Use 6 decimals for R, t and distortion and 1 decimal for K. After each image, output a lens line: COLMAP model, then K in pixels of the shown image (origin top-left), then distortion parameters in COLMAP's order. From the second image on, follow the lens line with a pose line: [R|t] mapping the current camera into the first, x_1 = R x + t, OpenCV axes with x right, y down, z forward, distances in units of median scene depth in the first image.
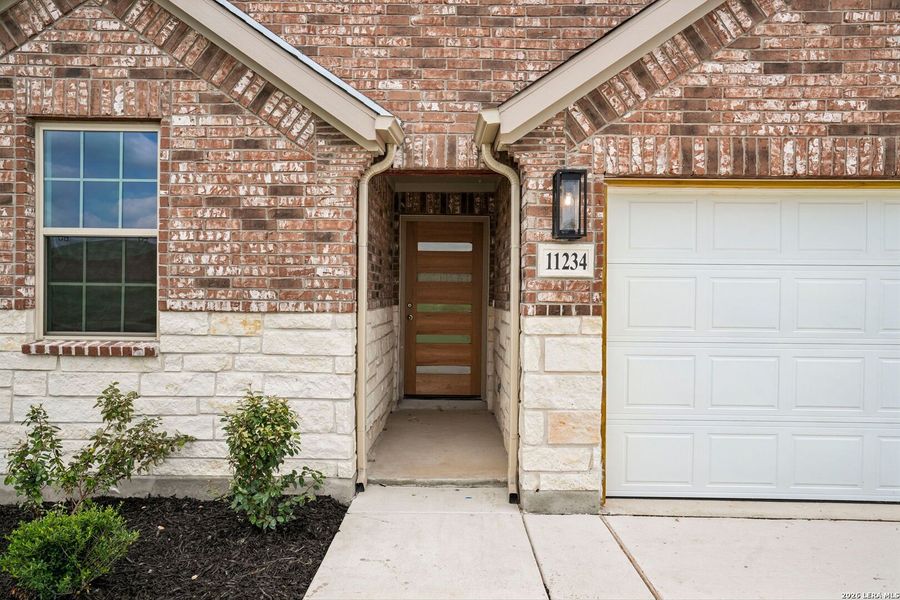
lens RADIAL K [[619.7, 0, 450.3], [0, 619.7, 300.3], [0, 0, 1]] dist [-0.003382, 0.020373]
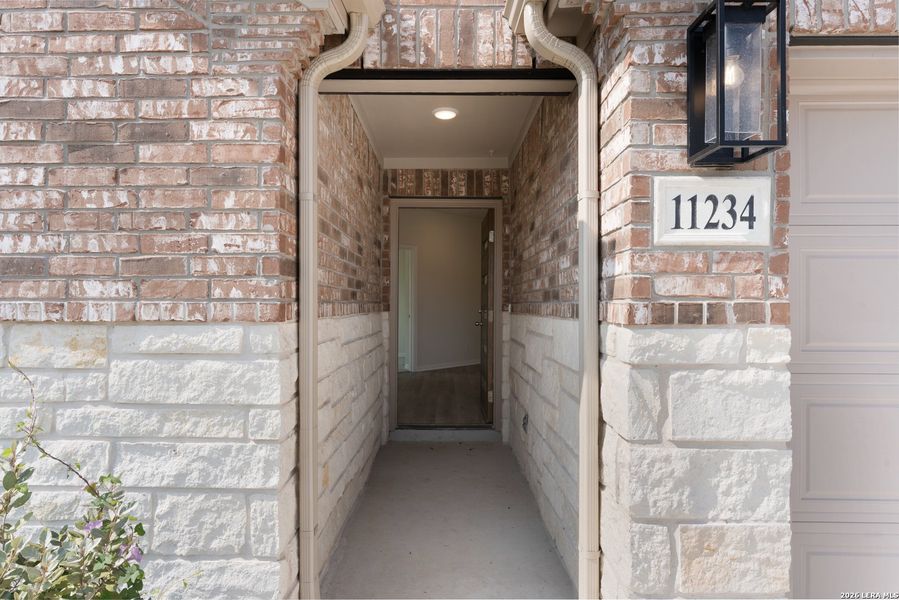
lens RADIAL K [[520.0, 0, 449.2], [0, 520.0, 300.8], [0, 0, 1]] dist [0.007392, 0.001683]
pose [[0.999920, -0.008430, 0.009452, -0.021717], [0.008591, 0.999818, -0.017061, 0.010607], [-0.009306, 0.017141, 0.999810, 0.562772]]
